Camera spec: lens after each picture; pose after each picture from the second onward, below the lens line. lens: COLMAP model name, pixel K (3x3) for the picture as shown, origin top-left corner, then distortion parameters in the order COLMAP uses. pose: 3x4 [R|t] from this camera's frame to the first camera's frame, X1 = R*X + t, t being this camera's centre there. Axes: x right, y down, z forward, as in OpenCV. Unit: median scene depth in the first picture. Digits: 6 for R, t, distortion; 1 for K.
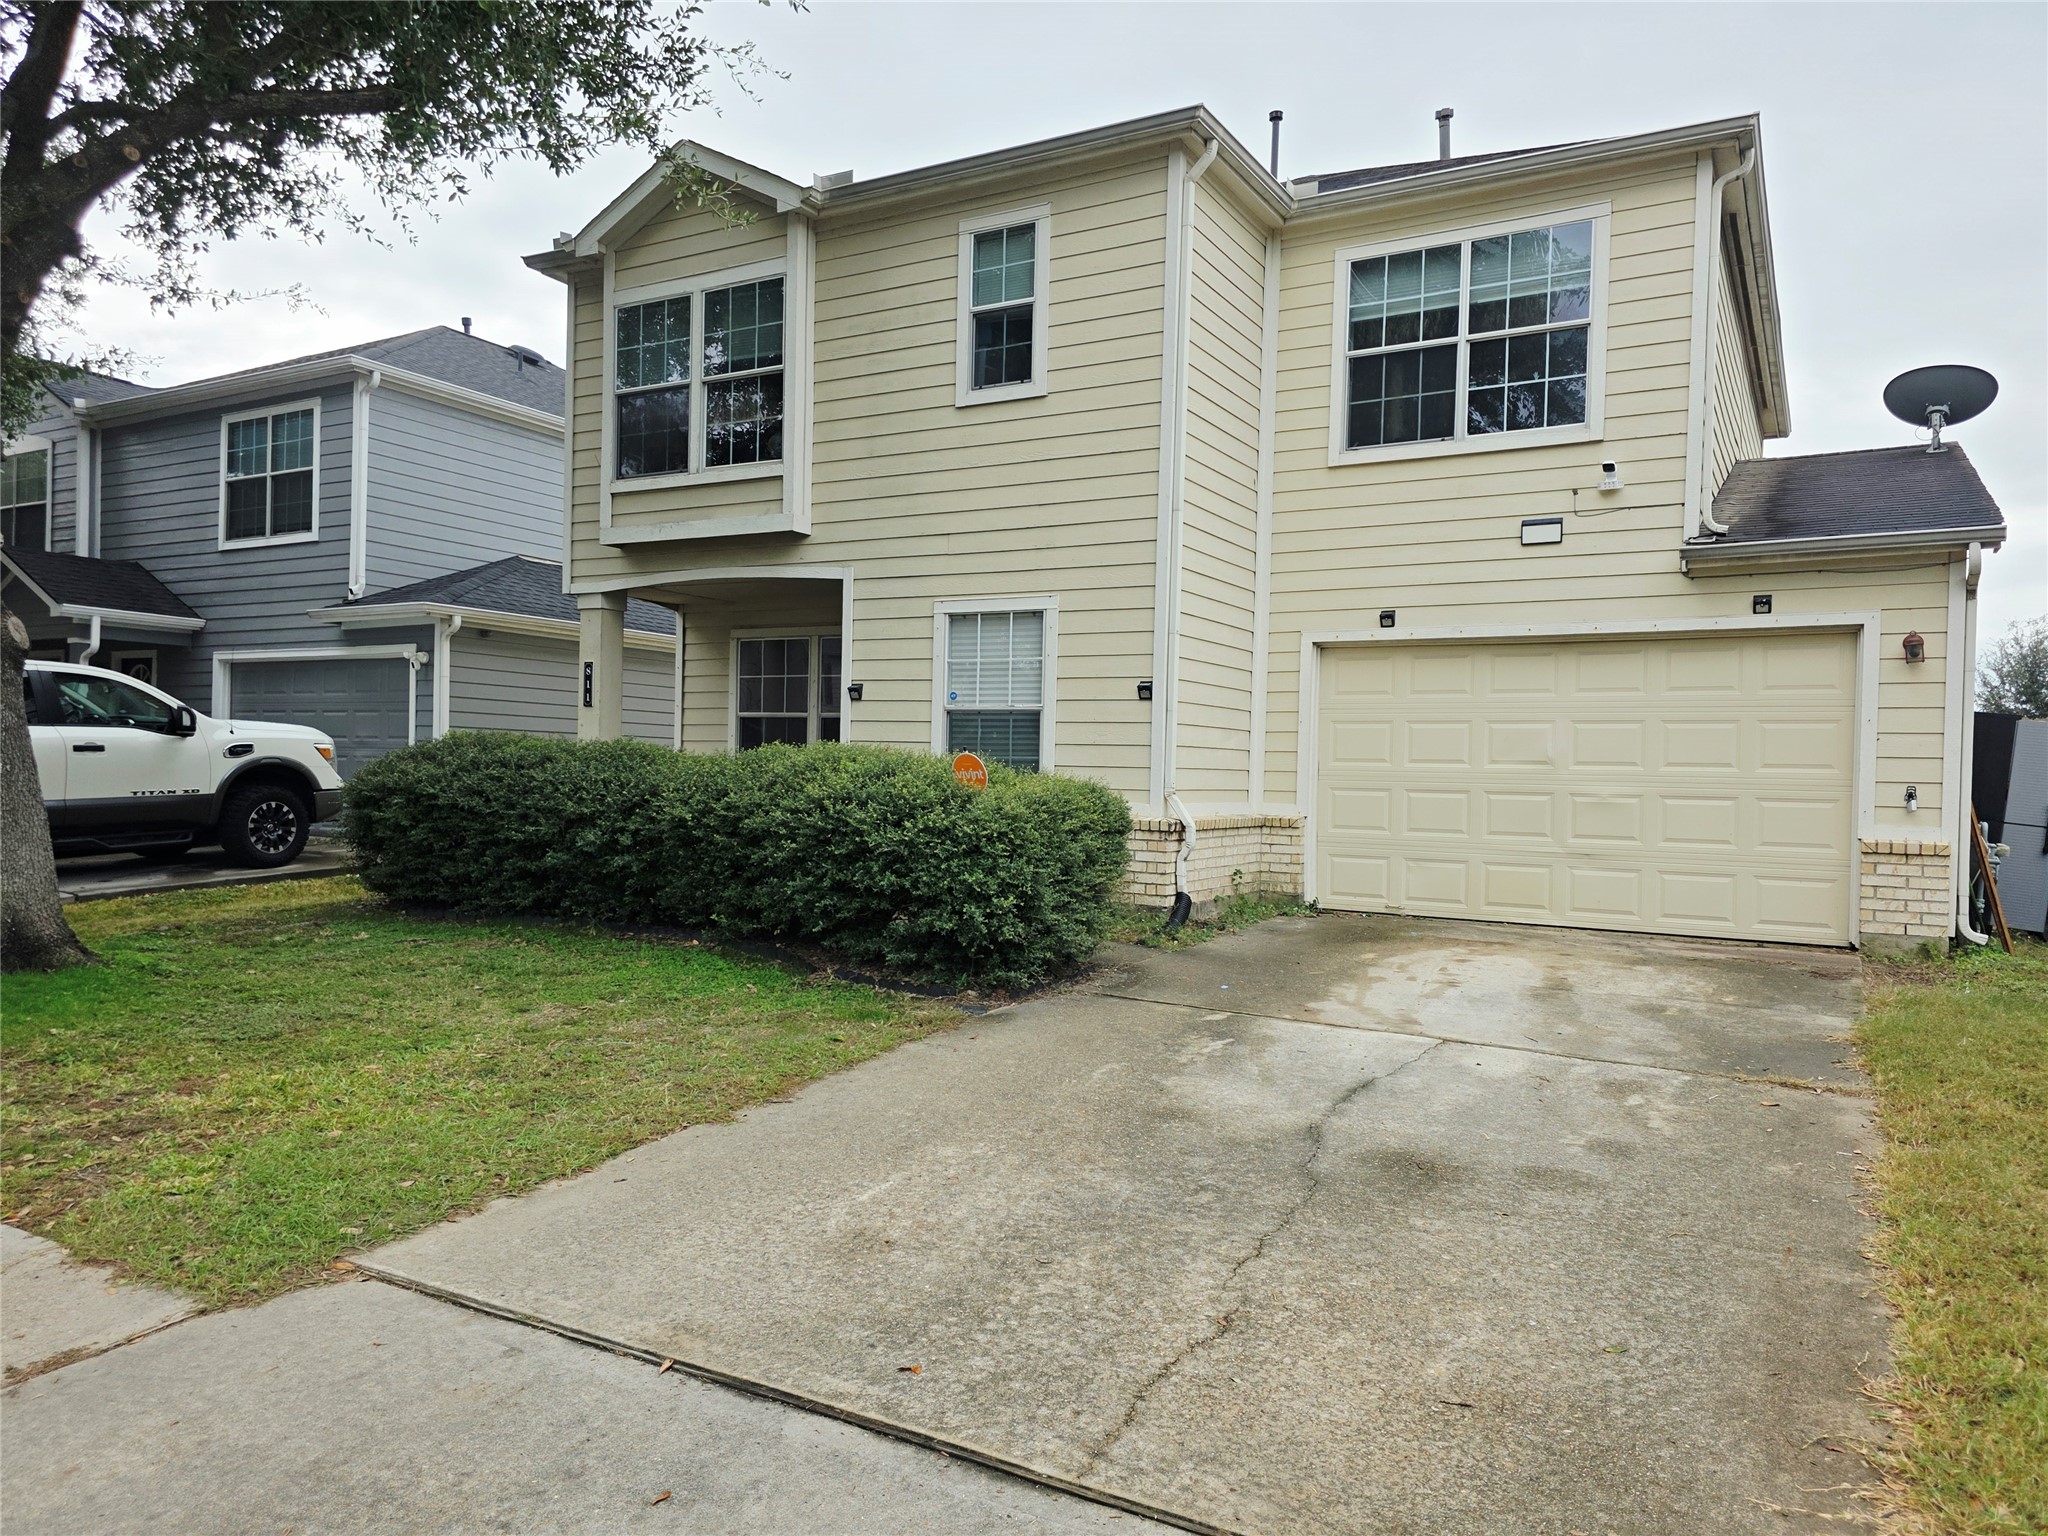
lens RADIAL K [[1378.3, 0, 1018.4], [0, 1378.3, 777.9], [0, 0, 1]] dist [0.072995, -0.070902]
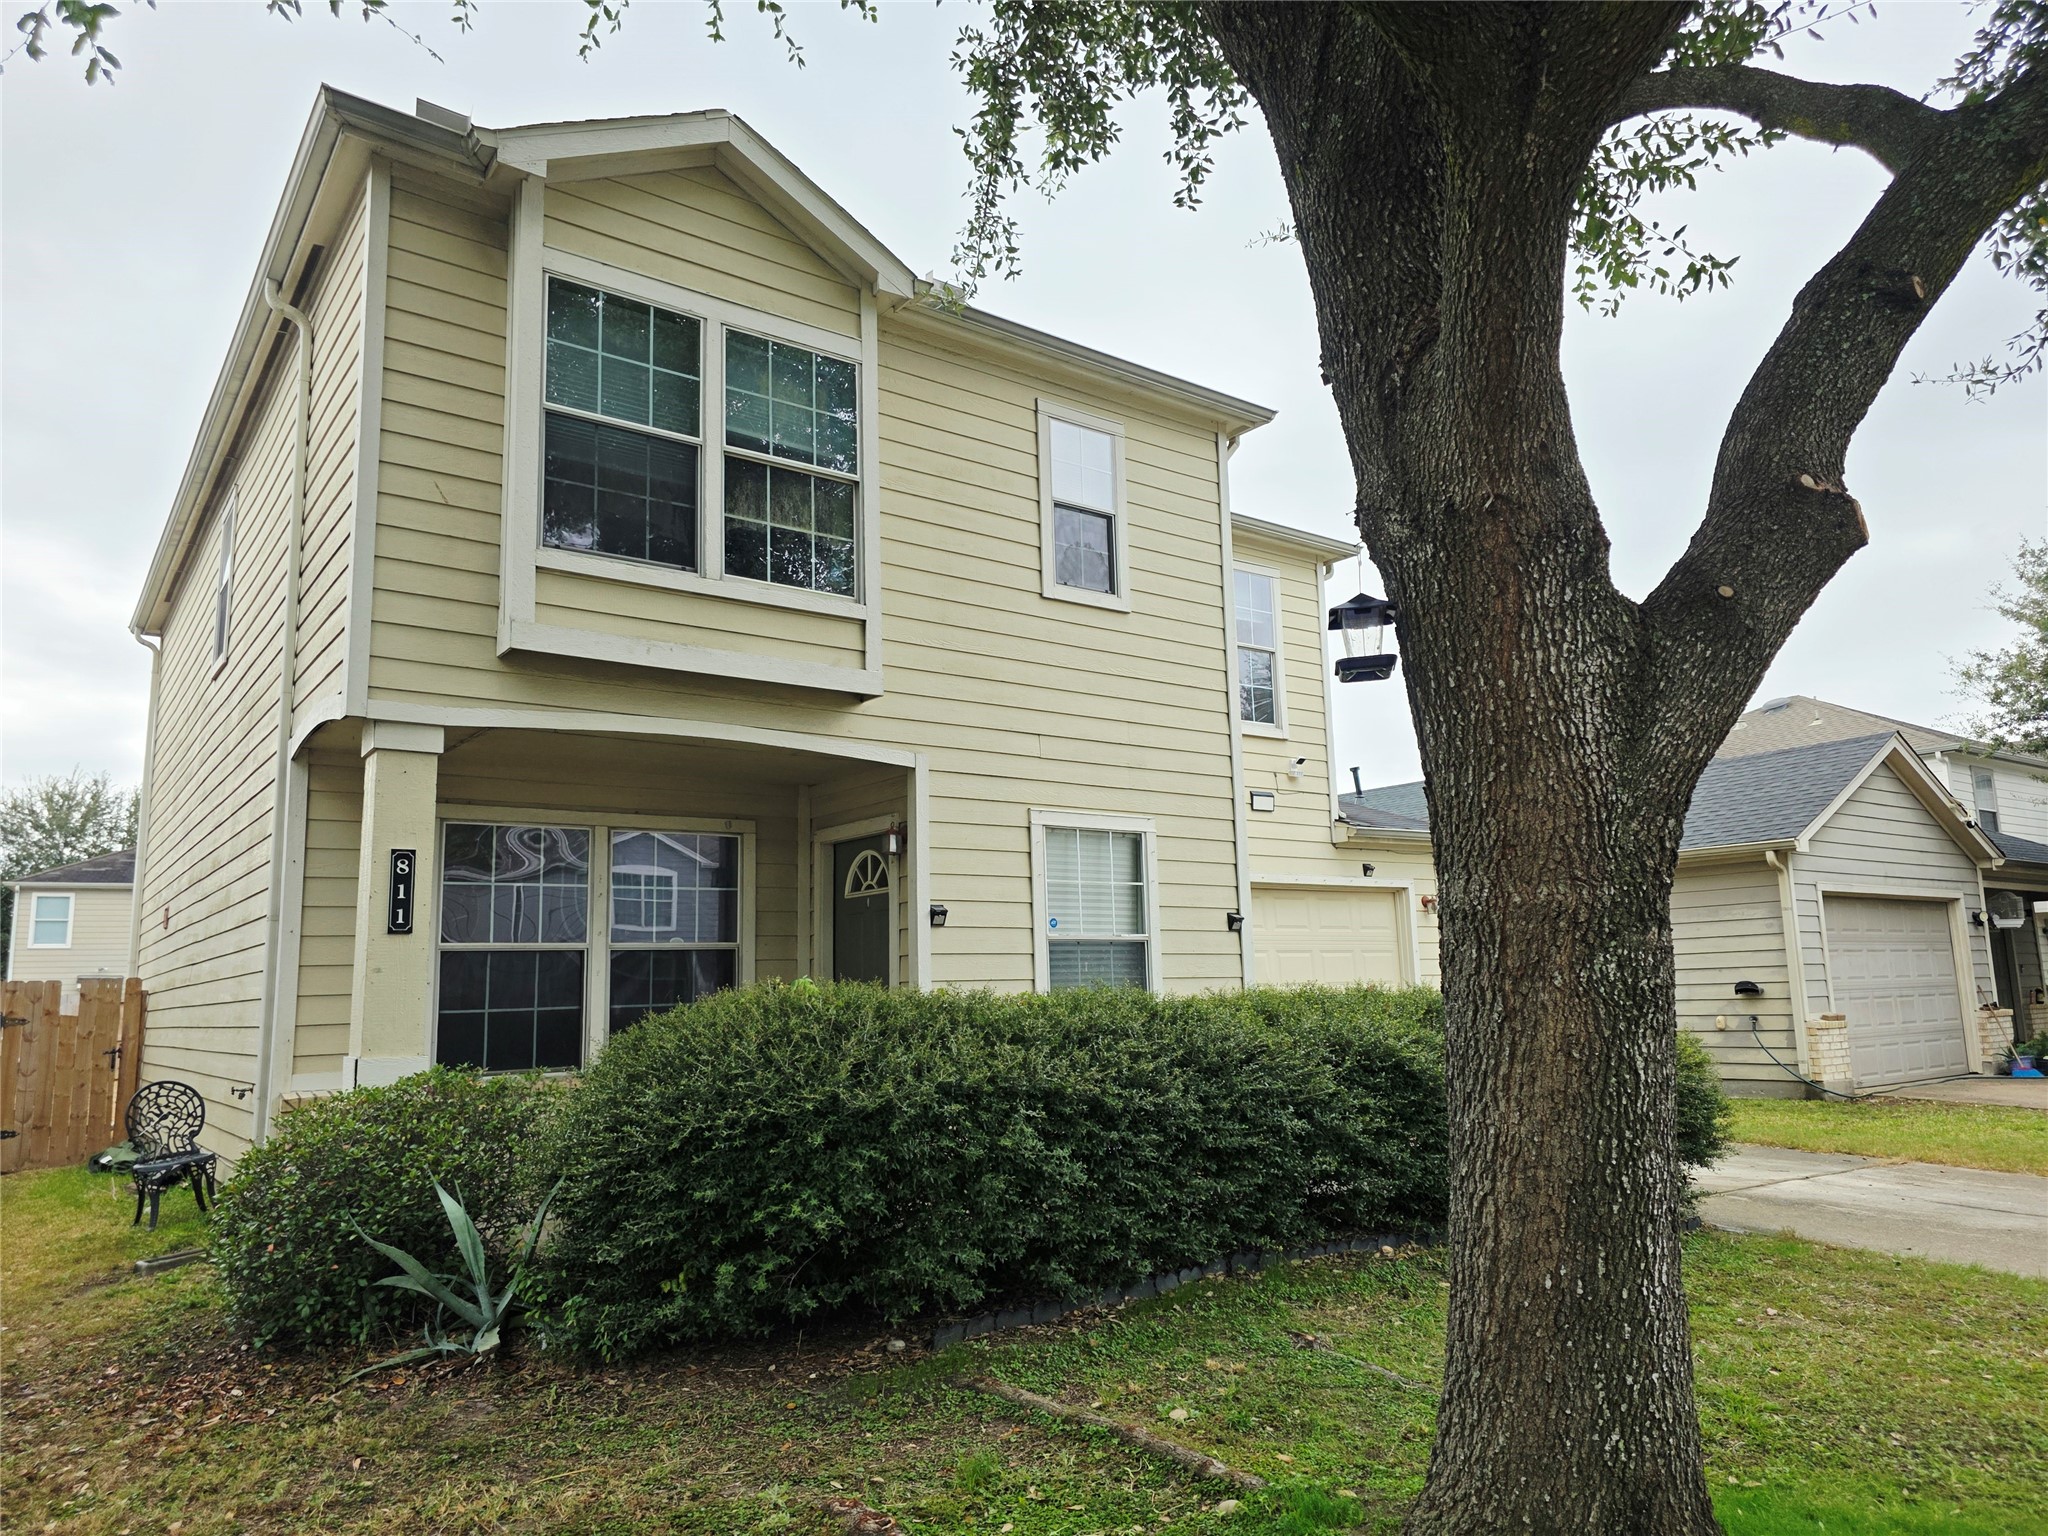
lens RADIAL K [[1378.3, 0, 1006.2], [0, 1378.3, 772.5], [0, 0, 1]] dist [0.072995, -0.070902]
pose [[0.401545, 0.111056, 0.909081, -0.837154], [0.038557, 0.989691, -0.137935, -0.035204], [-0.915027, 0.090438, 0.393123, 0.680722]]
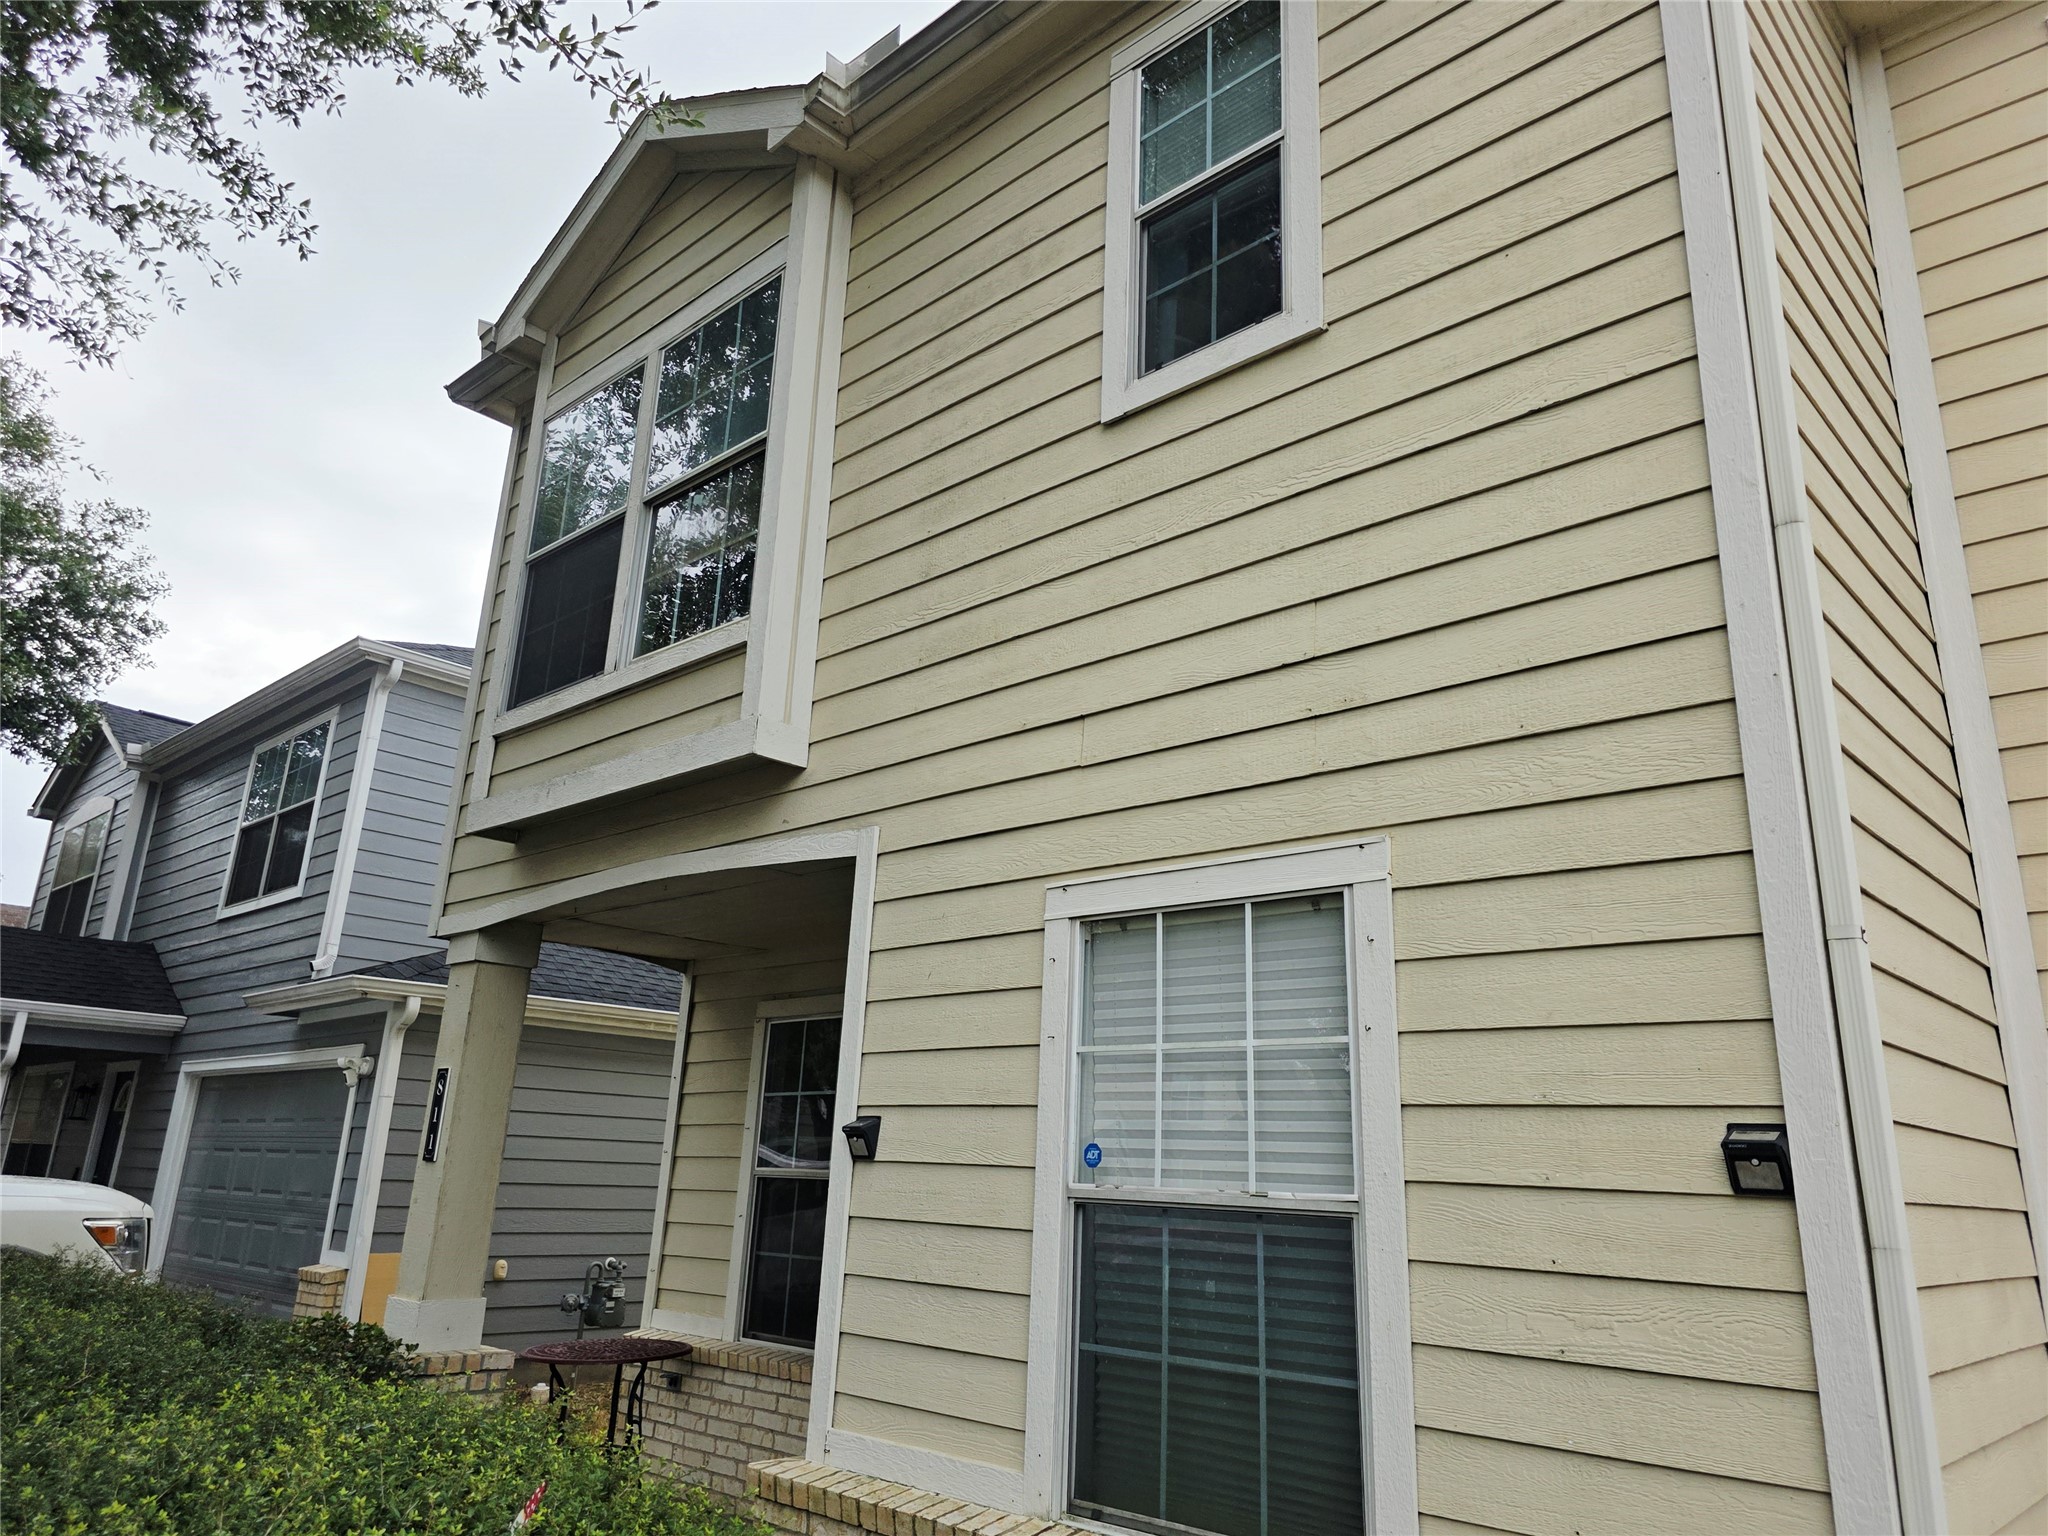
lens RADIAL K [[1378.3, 0, 1035.1], [0, 1378.3, 752.8], [0, 0, 1]] dist [0.072995, -0.070902]
pose [[0.975810, -0.051404, -0.212490, 0.017278], [-0.015800, 0.952840, -0.303062, -0.049953], [0.218047, 0.299089, 0.928979, 0.640060]]
